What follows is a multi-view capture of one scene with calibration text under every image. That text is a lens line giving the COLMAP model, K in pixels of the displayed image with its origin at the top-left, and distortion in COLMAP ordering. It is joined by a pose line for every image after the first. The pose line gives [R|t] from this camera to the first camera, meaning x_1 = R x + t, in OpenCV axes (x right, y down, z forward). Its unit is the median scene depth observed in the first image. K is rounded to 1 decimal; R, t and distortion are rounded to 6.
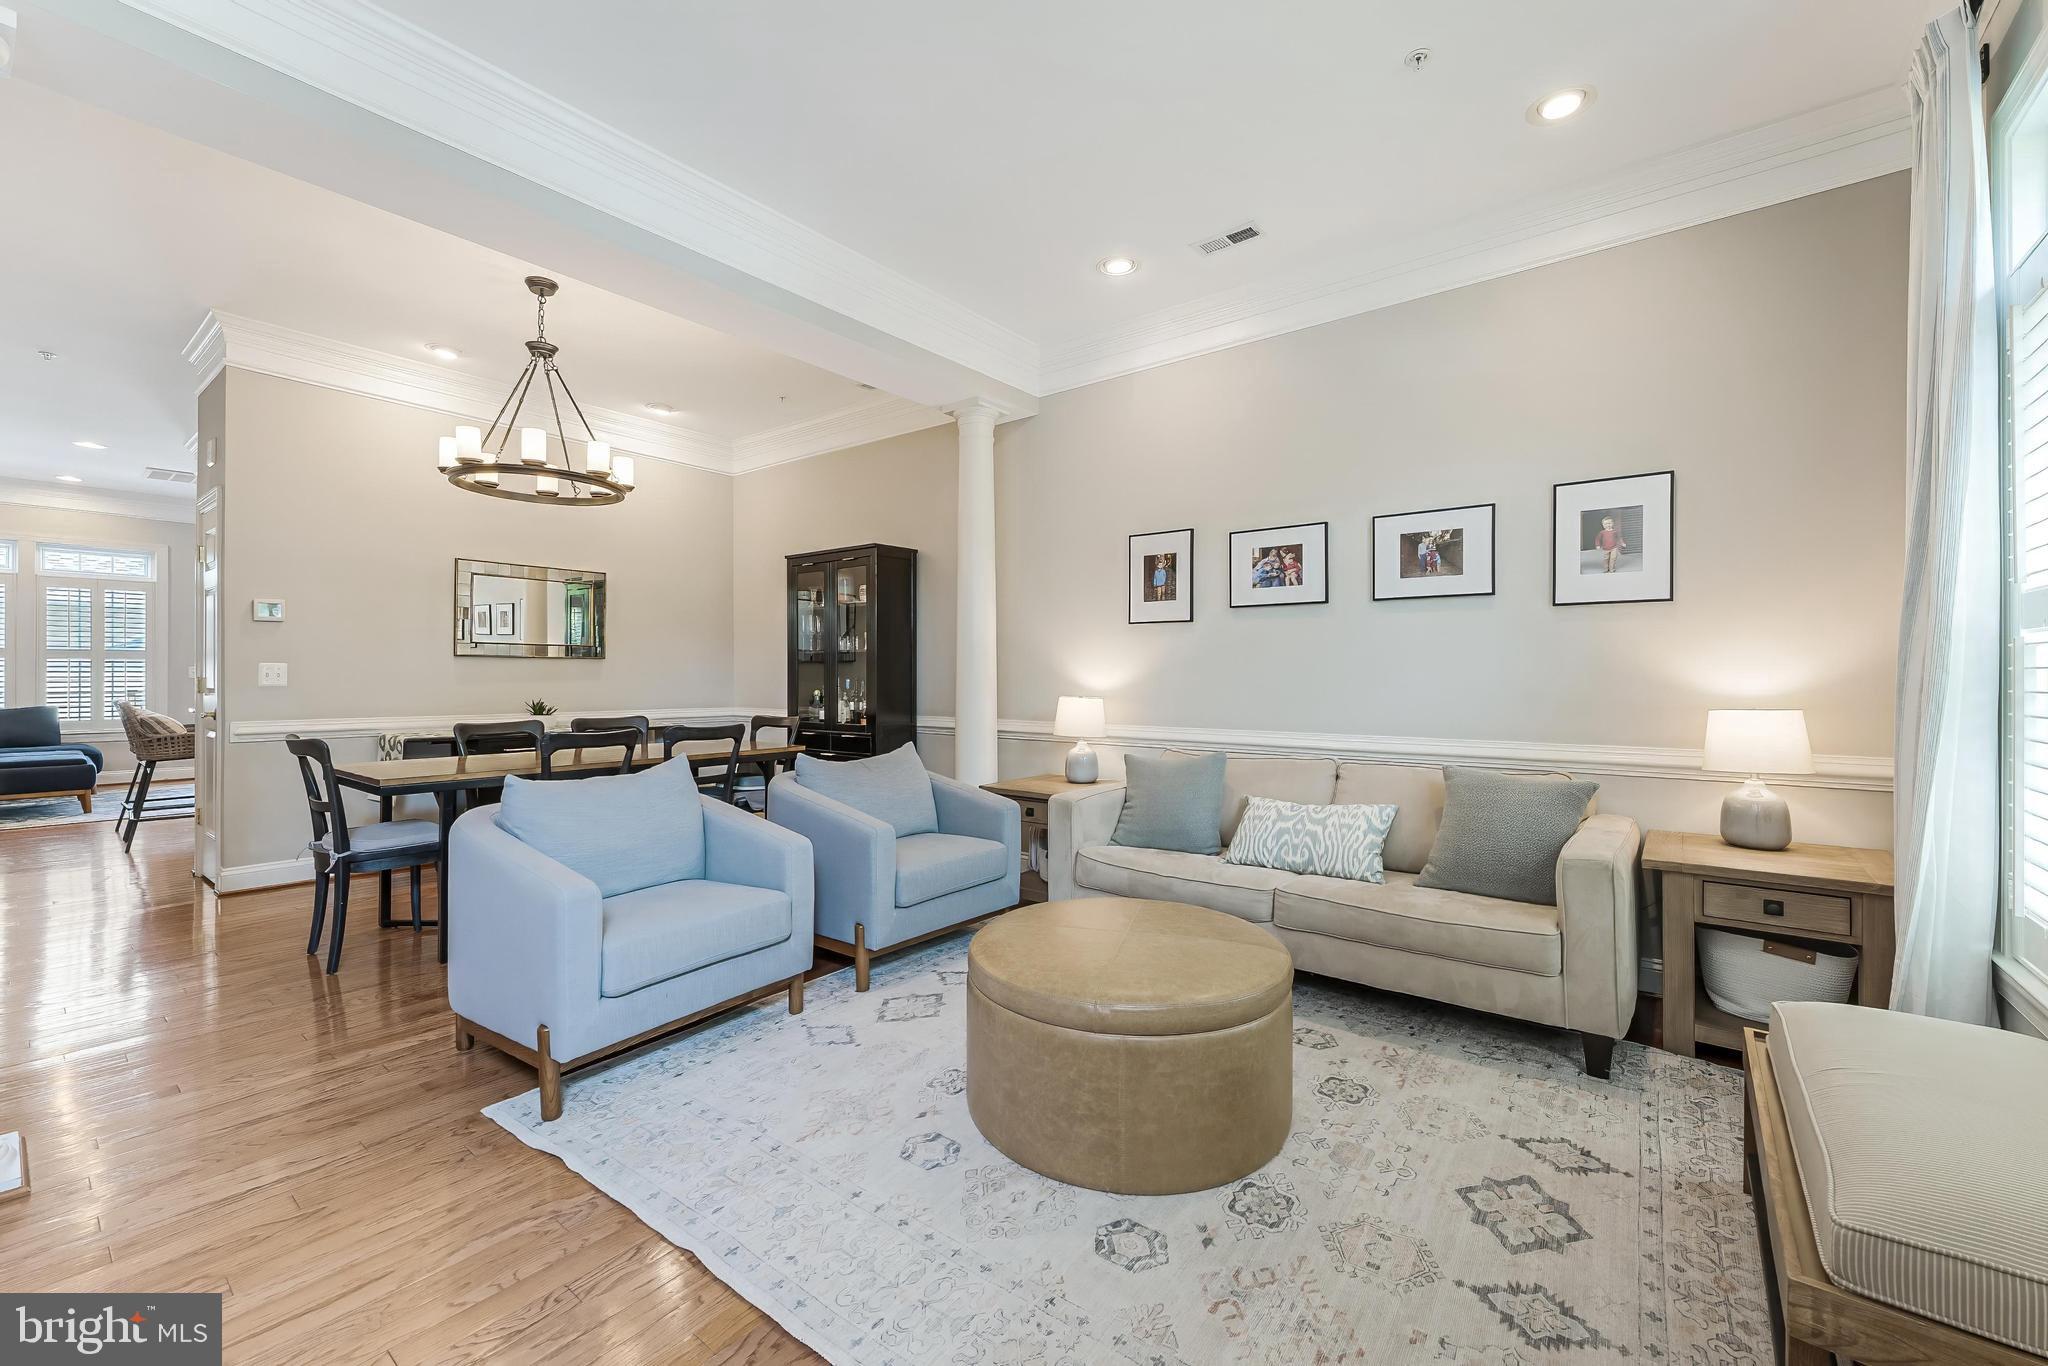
lens RADIAL K [[846.9, 0, 1031.2], [0, 846.9, 670.4], [0, 0, 1]] dist [-0.009098, -0.000864]
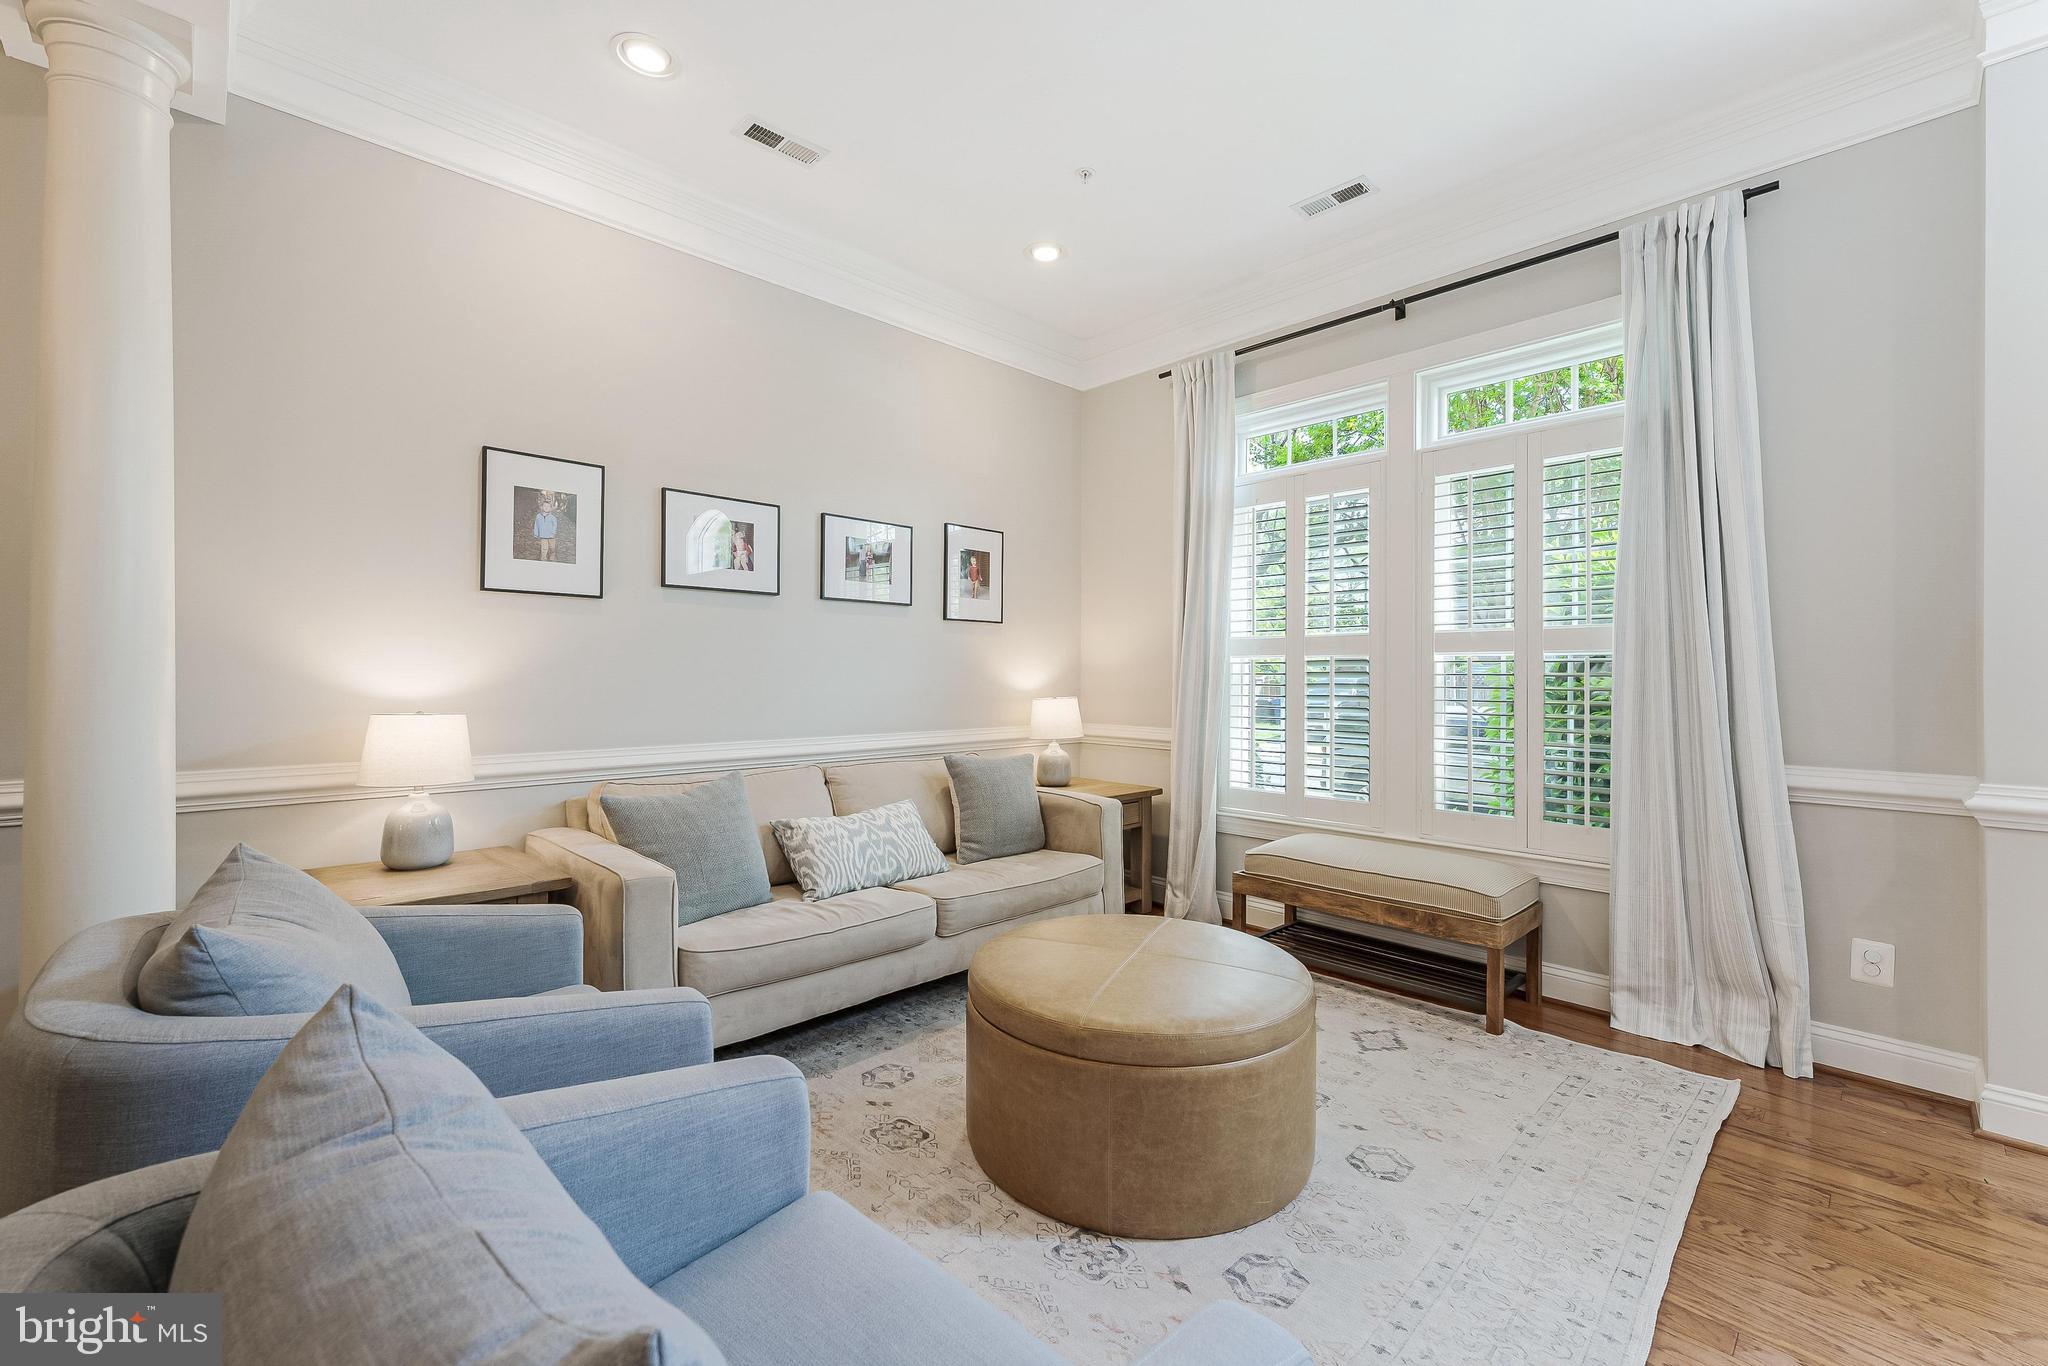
lens RADIAL K [[846.9, 0, 1031.2], [0, 846.9, 670.4], [0, 0, 1]] dist [-0.009098, -0.000864]
pose [[0.126622, 0.014033, 0.991852, -1.009832], [-0.001499, 0.999901, -0.013956, 0.024588], [-0.991950, 0.000280, 0.126630, 1.226602]]
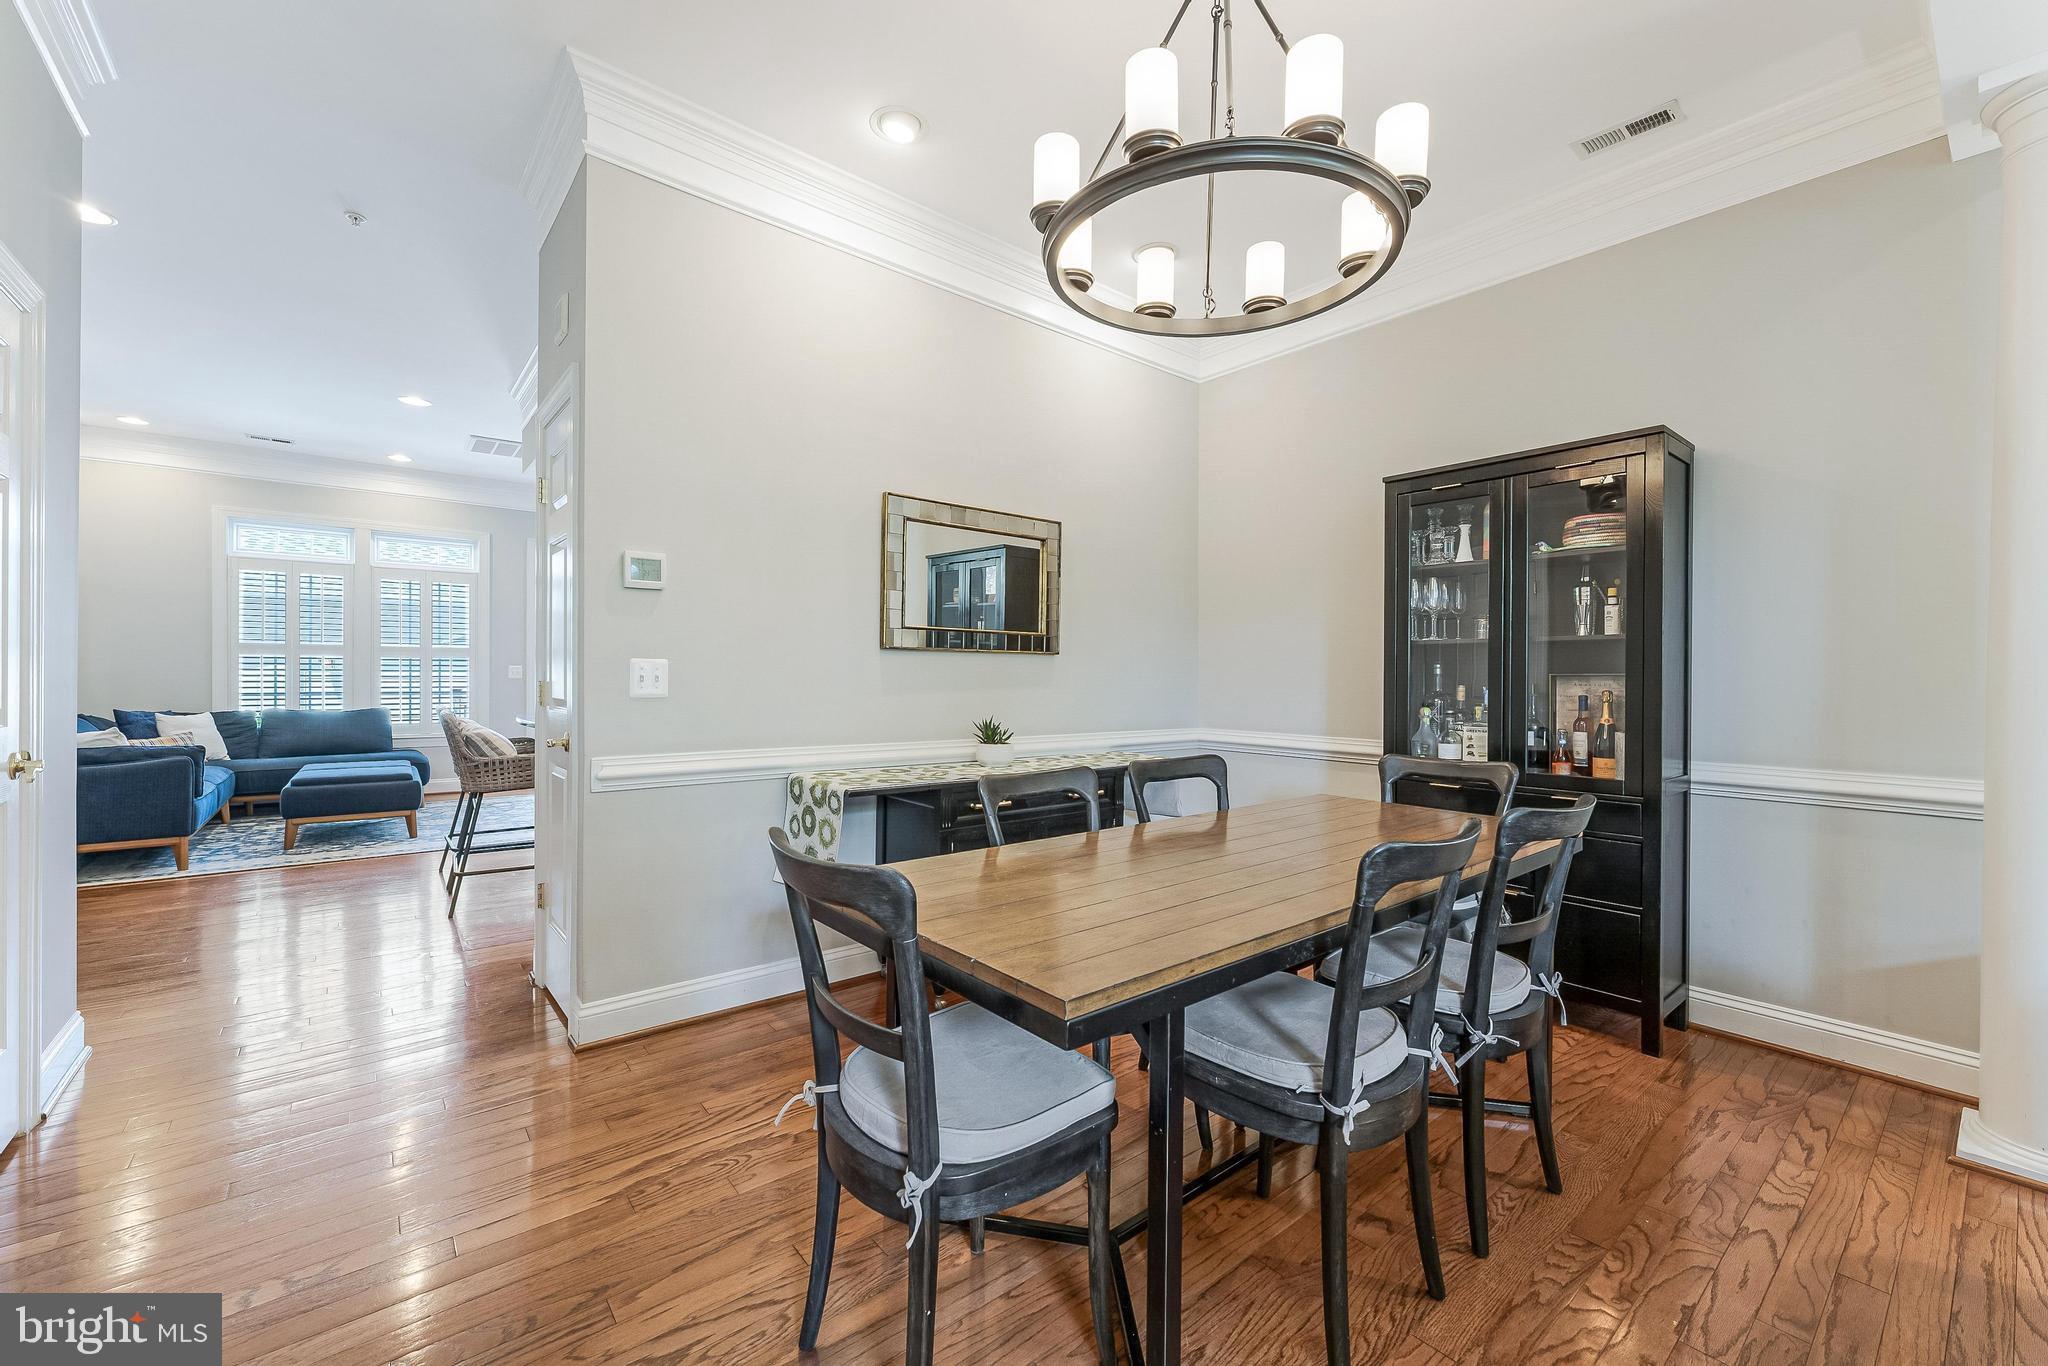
lens RADIAL K [[823.6, 0, 1024.0], [0, 823.6, 683.0], [0, 0, 1]] dist [-0.027060, -0.000259]
pose [[0.977259, 0.008635, -0.211872, -0.298606], [-0.006211, 0.999907, 0.012105, -0.000015], [0.211957, -0.010514, 0.977222, 0.280291]]
